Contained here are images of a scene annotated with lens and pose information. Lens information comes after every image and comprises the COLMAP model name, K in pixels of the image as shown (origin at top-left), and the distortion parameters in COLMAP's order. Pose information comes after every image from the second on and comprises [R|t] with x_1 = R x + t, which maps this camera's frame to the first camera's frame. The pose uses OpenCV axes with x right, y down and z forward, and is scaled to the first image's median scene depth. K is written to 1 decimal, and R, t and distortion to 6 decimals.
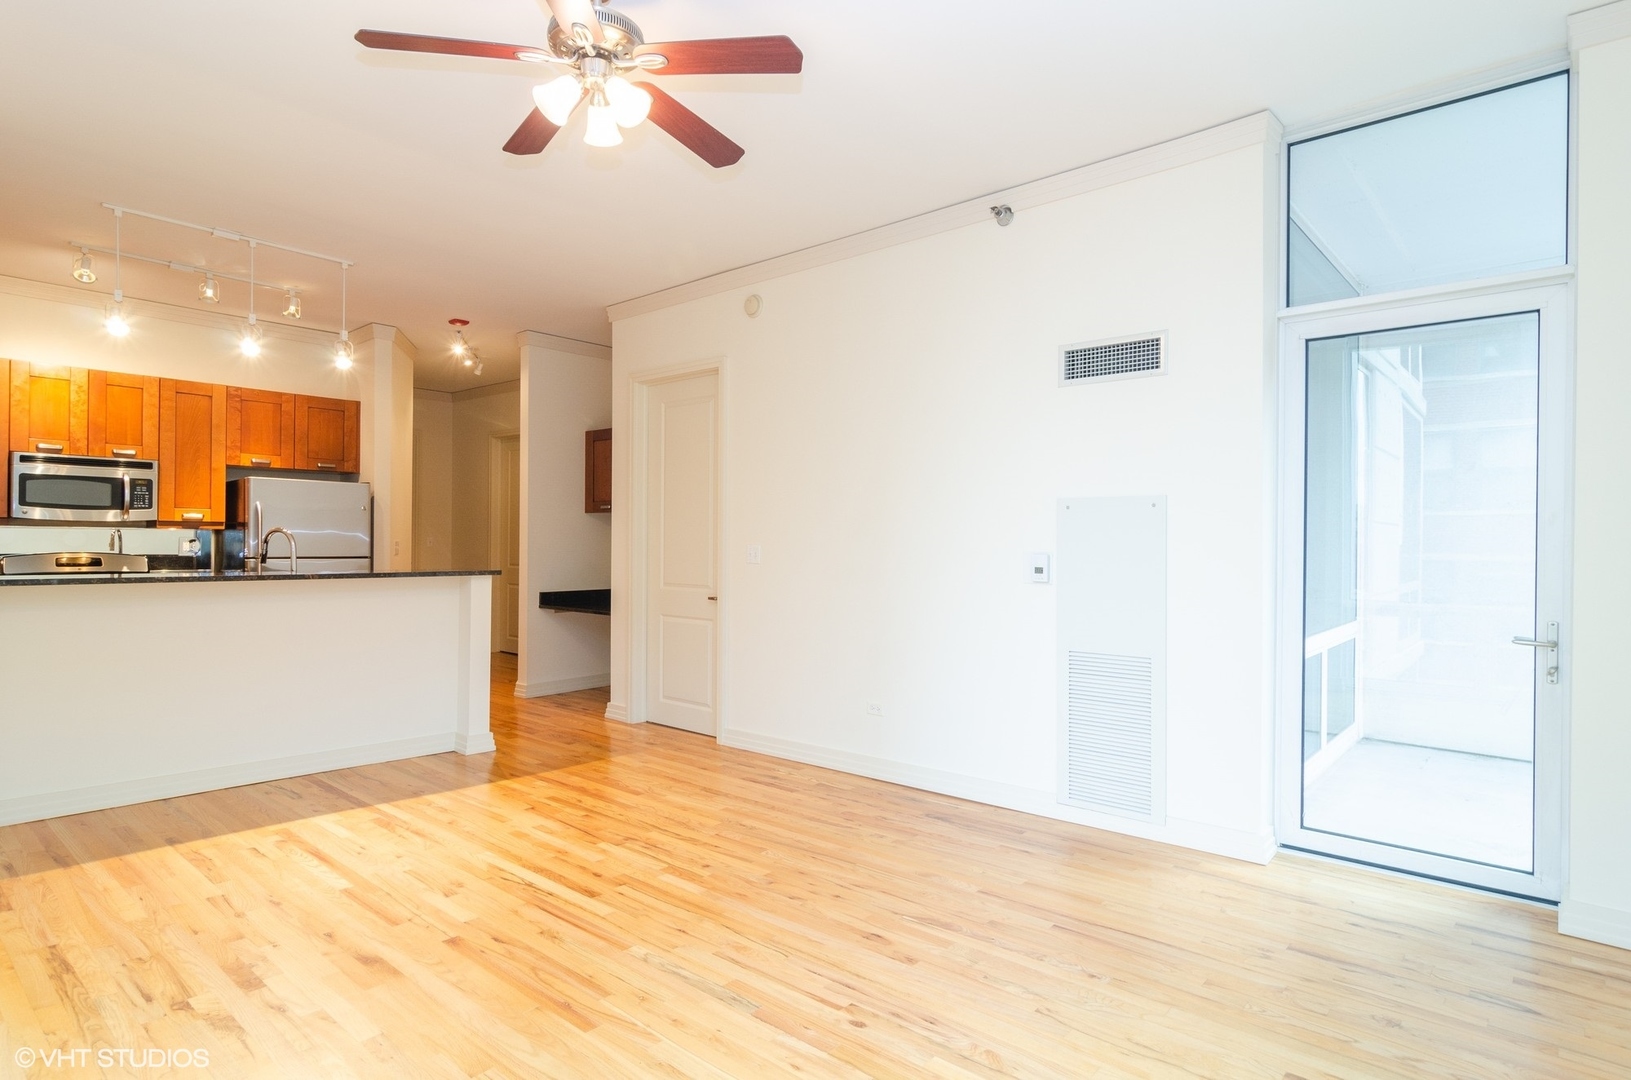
lens RADIAL K [[871.6, 0, 815.5], [0, 871.6, 540.0], [0, 0, 1]] dist [-0.000944, 0.014640]
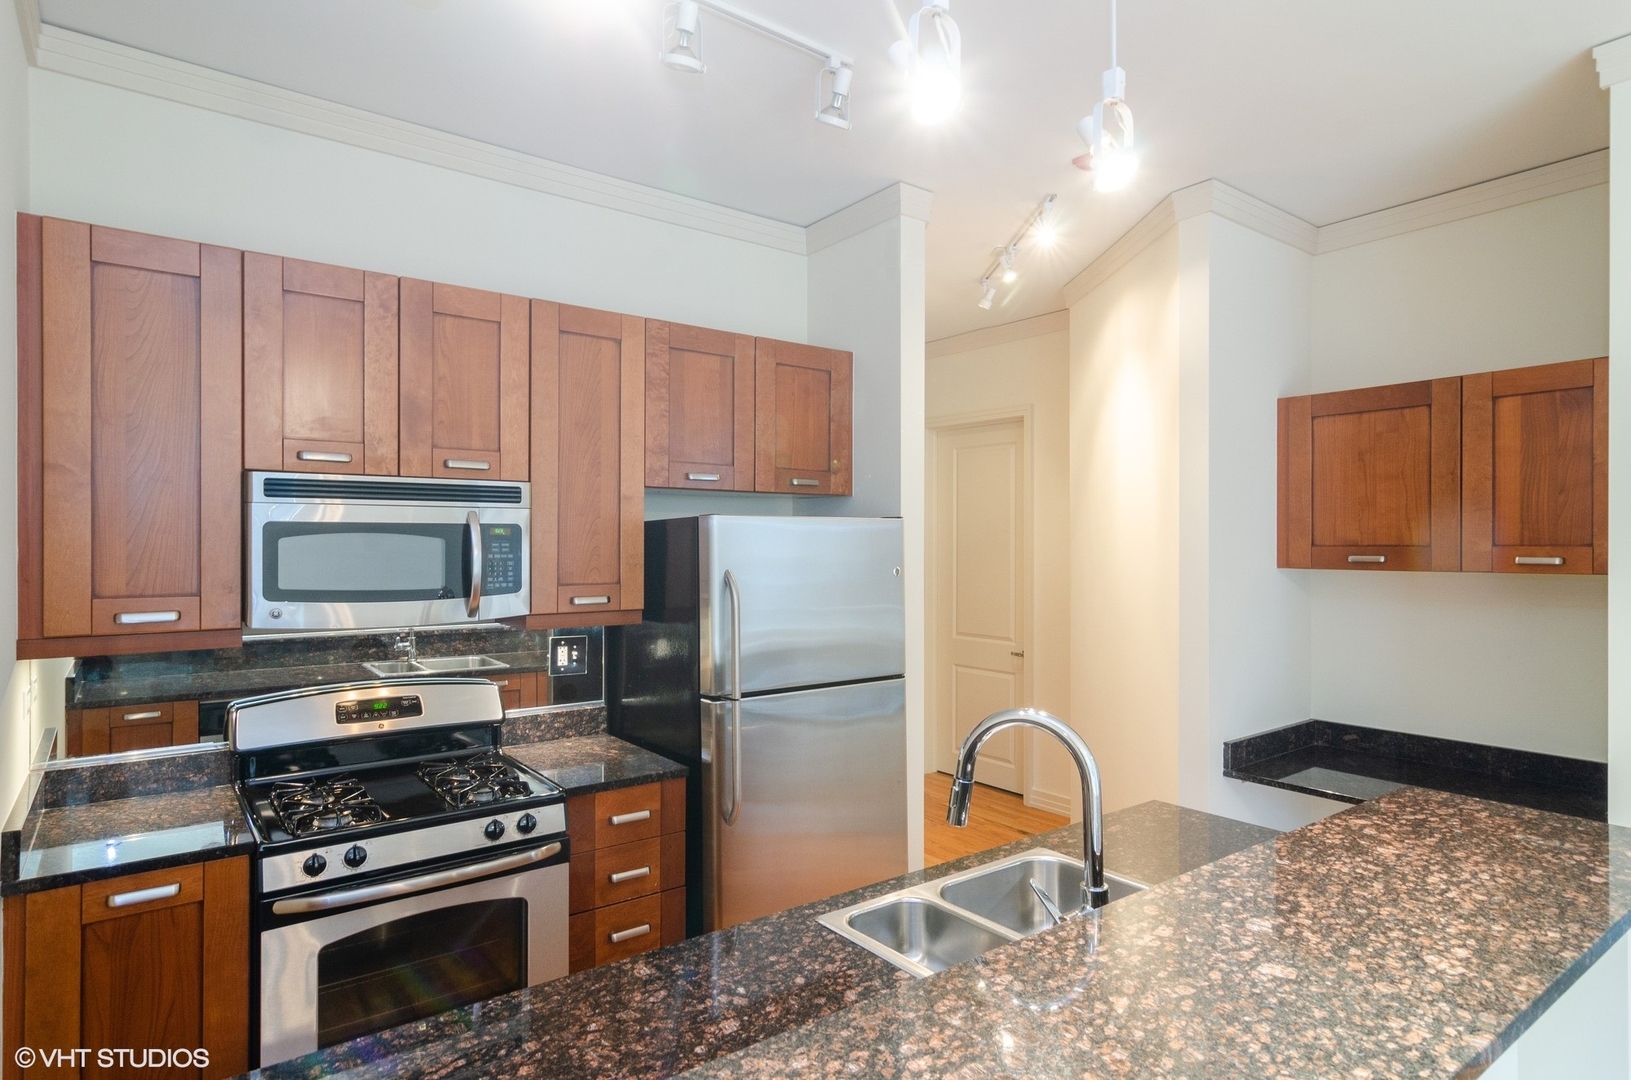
lens RADIAL K [[871.6, 0, 815.5], [0, 871.6, 540.0], [0, 0, 1]] dist [-0.000944, 0.014640]
pose [[0.983080, -0.009582, -0.182926, -0.533135], [0.009587, 0.999954, -0.000854, -0.060425], [0.182926, -0.000914, 0.983126, 0.596526]]
